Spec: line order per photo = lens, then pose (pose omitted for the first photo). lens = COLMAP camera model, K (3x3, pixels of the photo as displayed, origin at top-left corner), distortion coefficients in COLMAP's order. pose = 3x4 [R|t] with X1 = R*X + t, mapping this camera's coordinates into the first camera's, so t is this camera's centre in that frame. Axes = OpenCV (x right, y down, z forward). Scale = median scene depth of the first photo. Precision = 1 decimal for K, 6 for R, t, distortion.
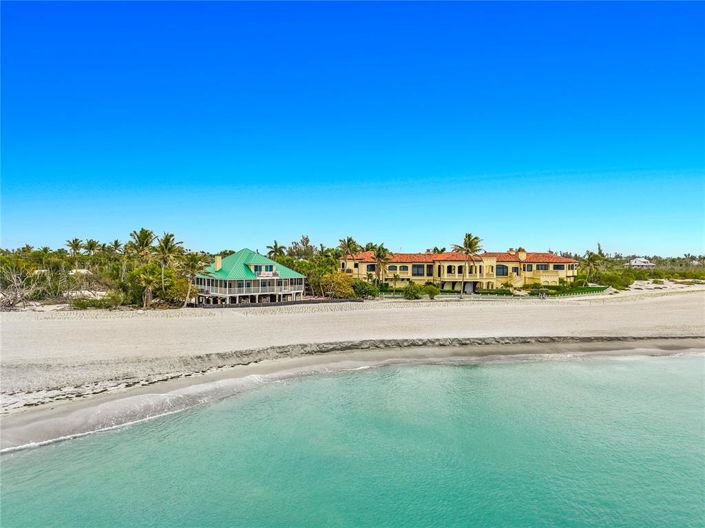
lens RADIAL K [[481.3, 0, 351.1], [0, 481.3, 263.8], [0, 0, 1]] dist [0.031926, -0.039205]
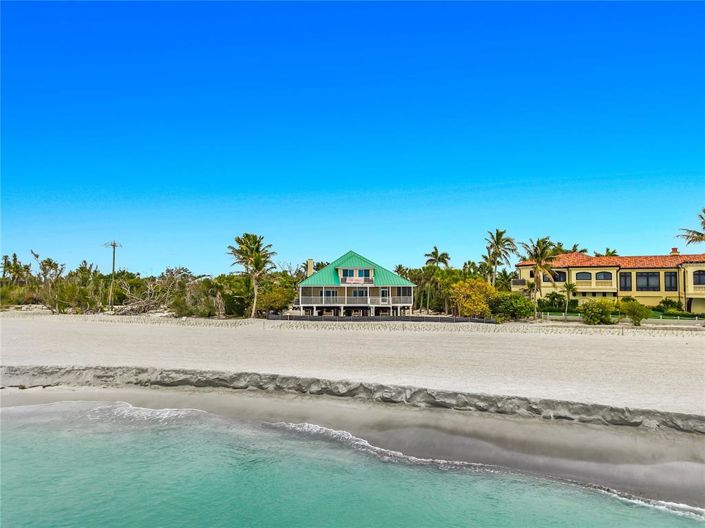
lens RADIAL K [[481.3, 0, 351.1], [0, 481.3, 263.8], [0, 0, 1]] dist [0.031926, -0.039205]
pose [[0.815004, -0.031197, -0.578614, 0.262436], [-0.004018, 0.998221, -0.059479, 0.040953], [0.579441, 0.050801, 0.813429, 0.369631]]
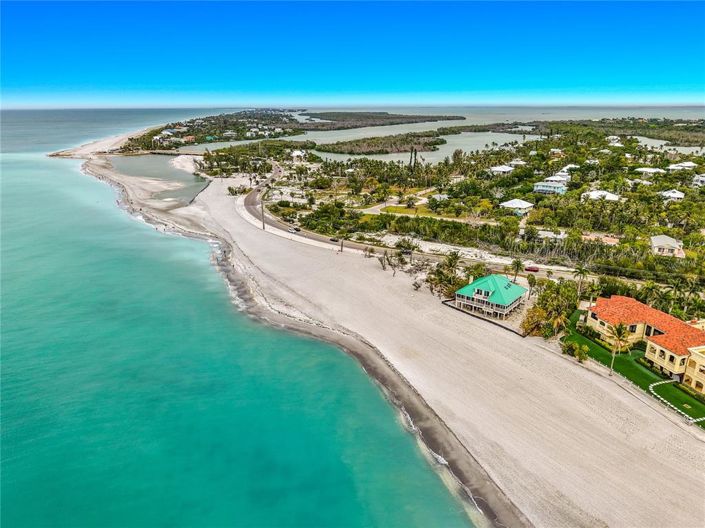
lens RADIAL K [[481.3, 0, 351.1], [0, 481.3, 263.8], [0, 0, 1]] dist [0.031926, -0.039205]
pose [[0.148243, 0.298723, -0.942756, 1.308806], [-0.011983, 0.953761, 0.300326, -0.585850], [0.988878, -0.033224, 0.144968, 0.314213]]
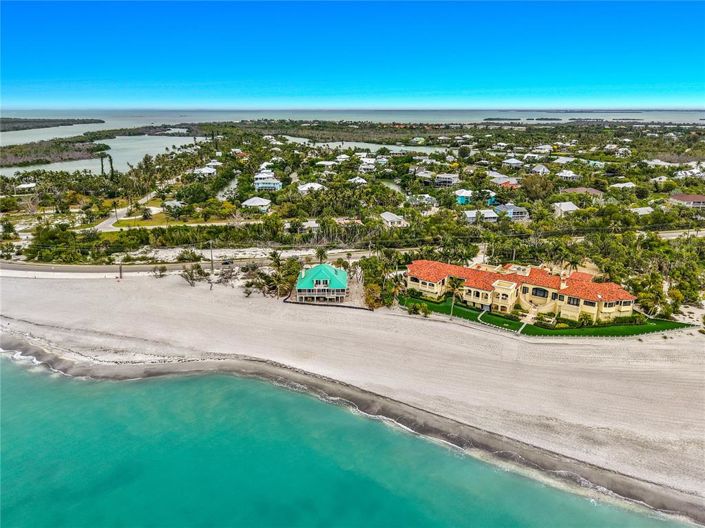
lens RADIAL K [[477.5, 0, 348.8], [0, 477.5, 265.6], [0, 0, 1]] dist [0.032173, -0.041636]
pose [[0.747940, 0.200013, -0.632915, 1.012585], [-0.006103, 0.955552, 0.294760, -0.576722], [0.663739, -0.216600, 0.715916, -0.185809]]
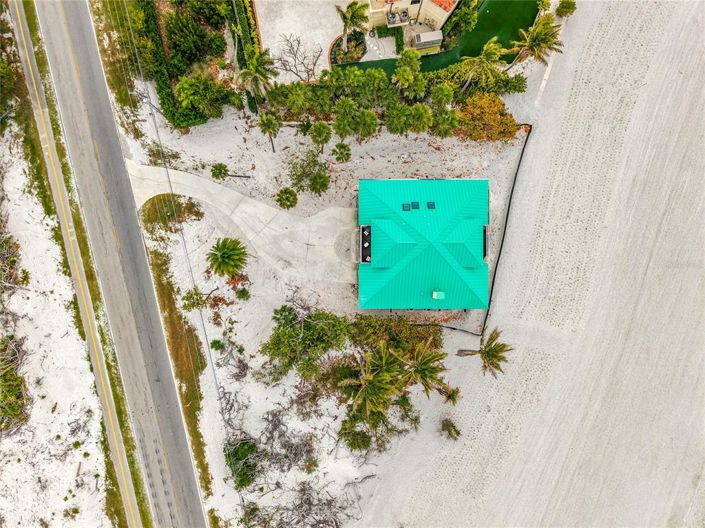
lens RADIAL K [[488.5, 0, 352.5], [0, 488.5, 264.0], [0, 0, 1]] dist [0.016077, -0.007037]
pose [[0.666943, -0.745107, 0.001368, -0.327193], [0.008266, 0.009234, 0.999923, -0.695283], [-0.745062, -0.666881, 0.012318, 1.117443]]
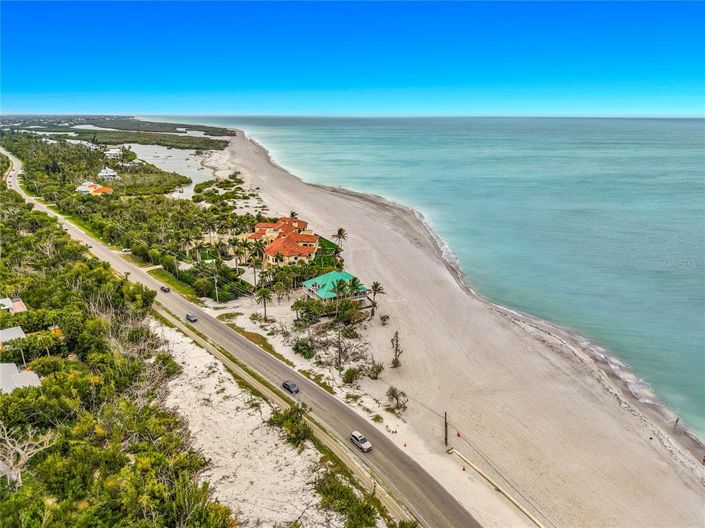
lens RADIAL K [[479.5, 0, 352.5], [0, 479.5, 264.0], [0, 0, 1]] dist [0.031422, -0.037593]
pose [[0.218508, -0.296788, 0.929608, -1.897784], [0.009615, 0.953237, 0.302072, -0.608288], [-0.975788, -0.057067, 0.211143, 0.619500]]
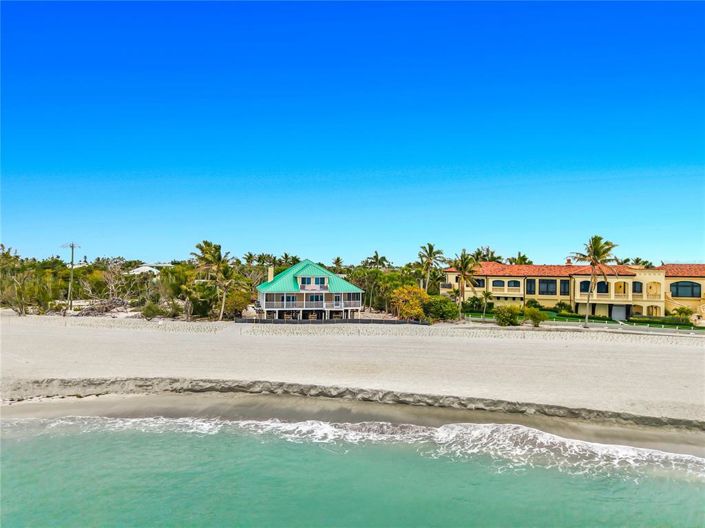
lens RADIAL K [[479.5, 0, 352.5], [0, 479.5, 264.0], [0, 0, 1]] dist [0.031422, -0.037593]
pose [[0.892074, -0.000191, -0.451889, 0.288913], [-0.011840, 0.999647, -0.023795, -0.001862], [0.451734, 0.026578, 0.891757, 0.241974]]
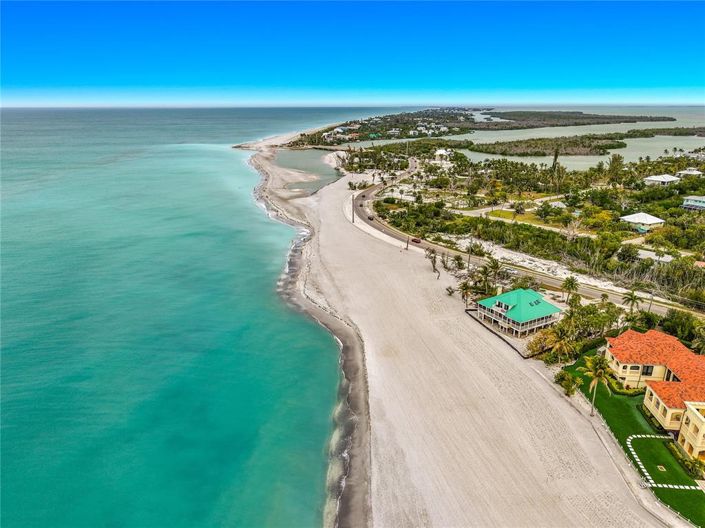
lens RADIAL K [[481.3, 0, 351.1], [0, 481.3, 263.8], [0, 0, 1]] dist [0.031926, -0.039205]
pose [[-0.214049, 0.296784, -0.930646, 1.339551], [-0.017125, 0.951441, 0.307355, -0.591047], [0.976673, 0.081726, -0.198573, 0.830617]]
